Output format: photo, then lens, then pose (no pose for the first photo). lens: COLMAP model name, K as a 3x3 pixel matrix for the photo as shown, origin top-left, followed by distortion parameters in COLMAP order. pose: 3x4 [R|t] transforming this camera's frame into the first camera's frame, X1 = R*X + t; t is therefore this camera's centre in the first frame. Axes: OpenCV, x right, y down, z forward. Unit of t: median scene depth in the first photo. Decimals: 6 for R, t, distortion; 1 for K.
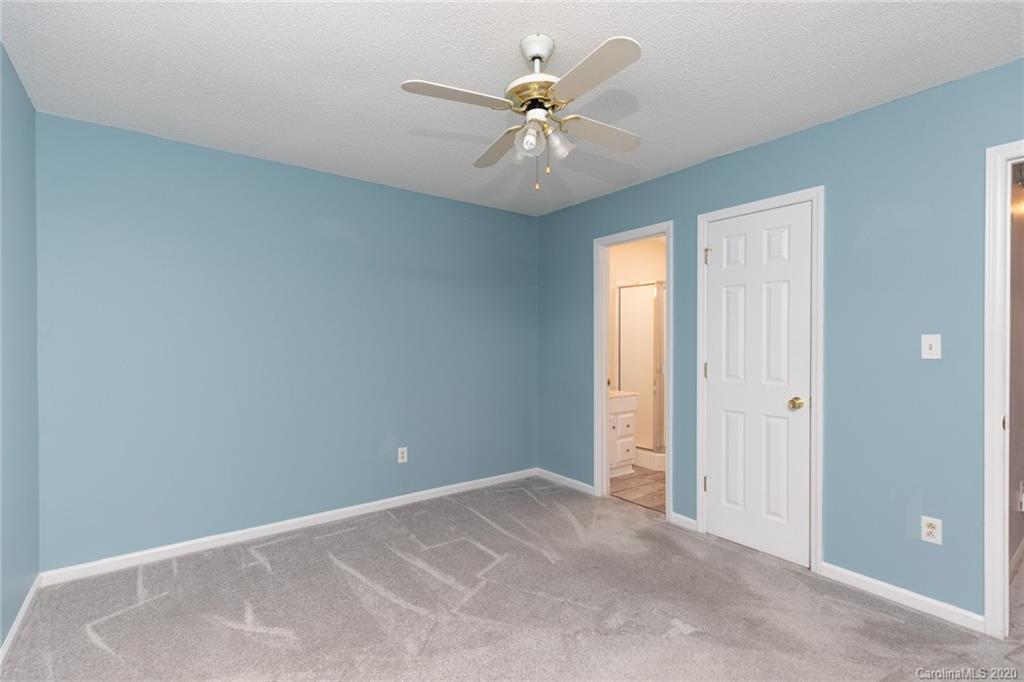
lens RADIAL K [[469.1, 0, 510.2], [0, 469.1, 345.9], [0, 0, 1]] dist [0.003514, -0.000200]
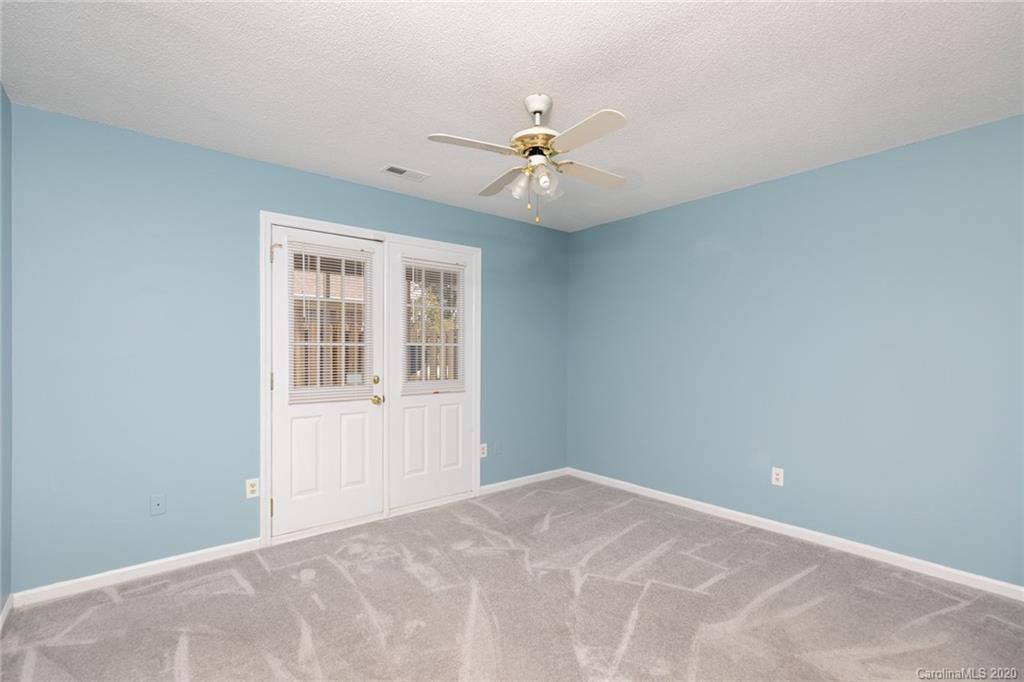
lens RADIAL K [[470.4, 0, 510.6], [0, 470.4, 350.7], [0, 0, 1]] dist [0.002998, -0.000175]
pose [[0.052424, 0.002846, -0.998621, 0.821802], [-0.012172, 0.999923, 0.002210, -0.003152], [0.998551, 0.012039, 0.052454, 0.570898]]
